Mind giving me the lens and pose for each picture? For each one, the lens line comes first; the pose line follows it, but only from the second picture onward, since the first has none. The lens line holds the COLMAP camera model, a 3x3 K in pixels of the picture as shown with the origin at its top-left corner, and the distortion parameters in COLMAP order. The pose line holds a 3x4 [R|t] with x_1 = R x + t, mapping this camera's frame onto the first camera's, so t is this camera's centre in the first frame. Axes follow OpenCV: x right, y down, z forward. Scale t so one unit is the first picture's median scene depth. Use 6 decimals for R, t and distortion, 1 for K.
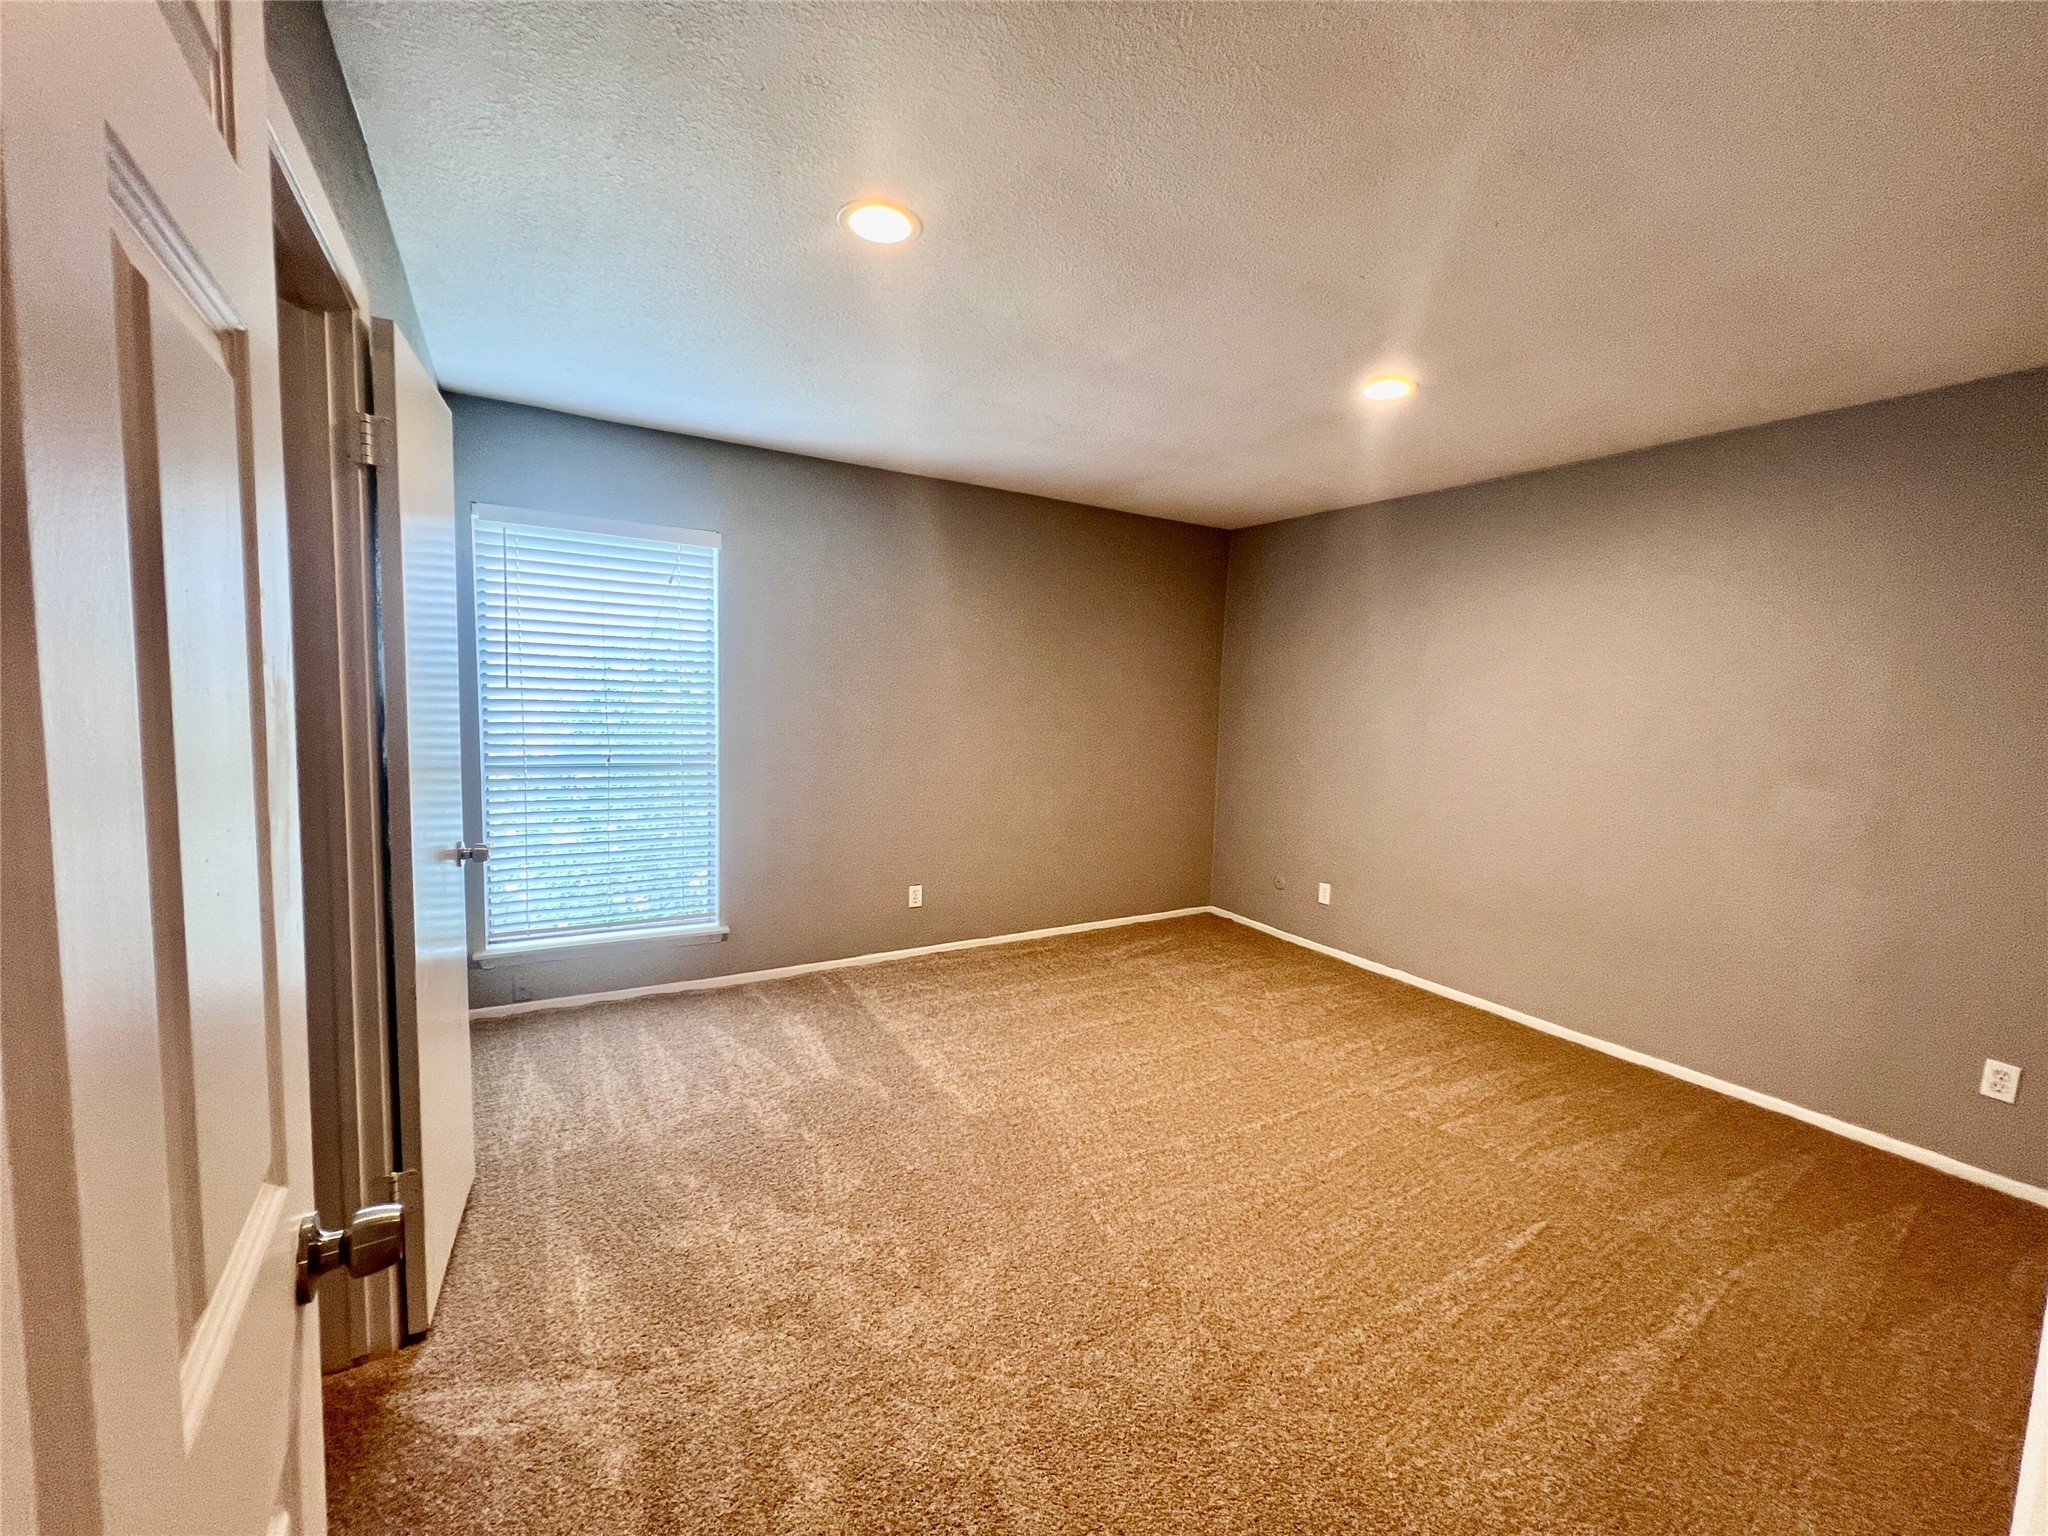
lens RADIAL K [[819.1, 0, 1024.0], [0, 819.1, 768.0], [0, 0, 1]] dist [0.001406, 0.000313]
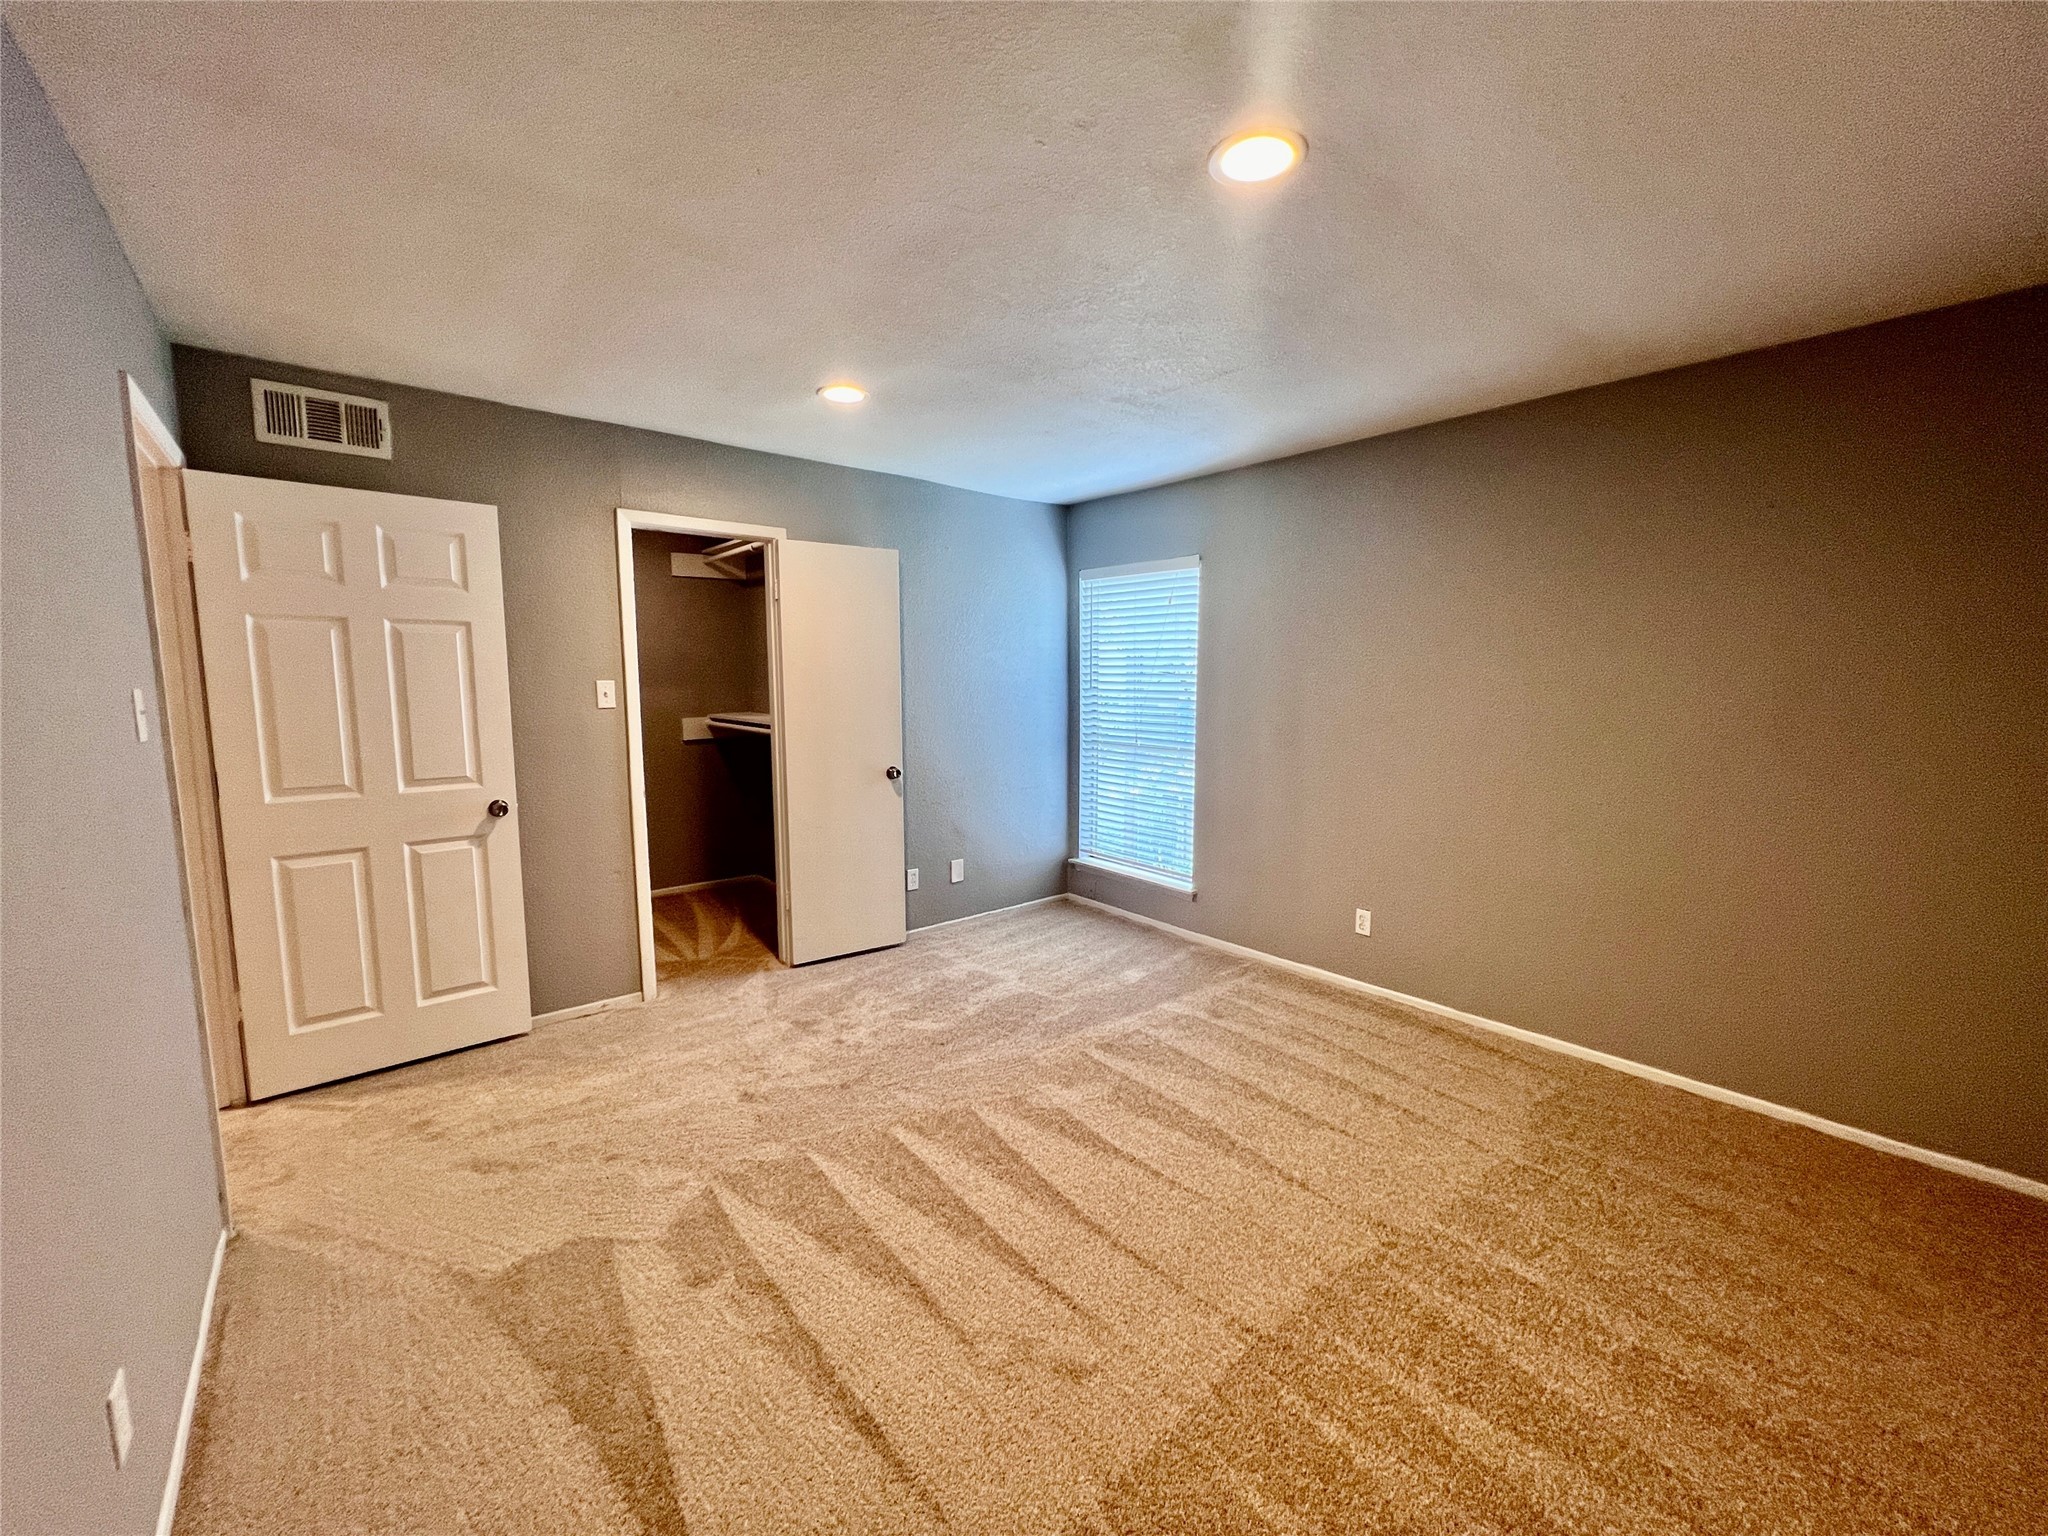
lens RADIAL K [[817.1, 0, 1024.0], [0, 817.1, 768.0], [0, 0, 1]] dist [-0.001788, -0.000220]
pose [[0.165267, 0.081429, -0.982882, 0.788916], [-0.089153, 0.993739, 0.067338, -0.039490], [0.982211, 0.076498, 0.171492, 0.589391]]
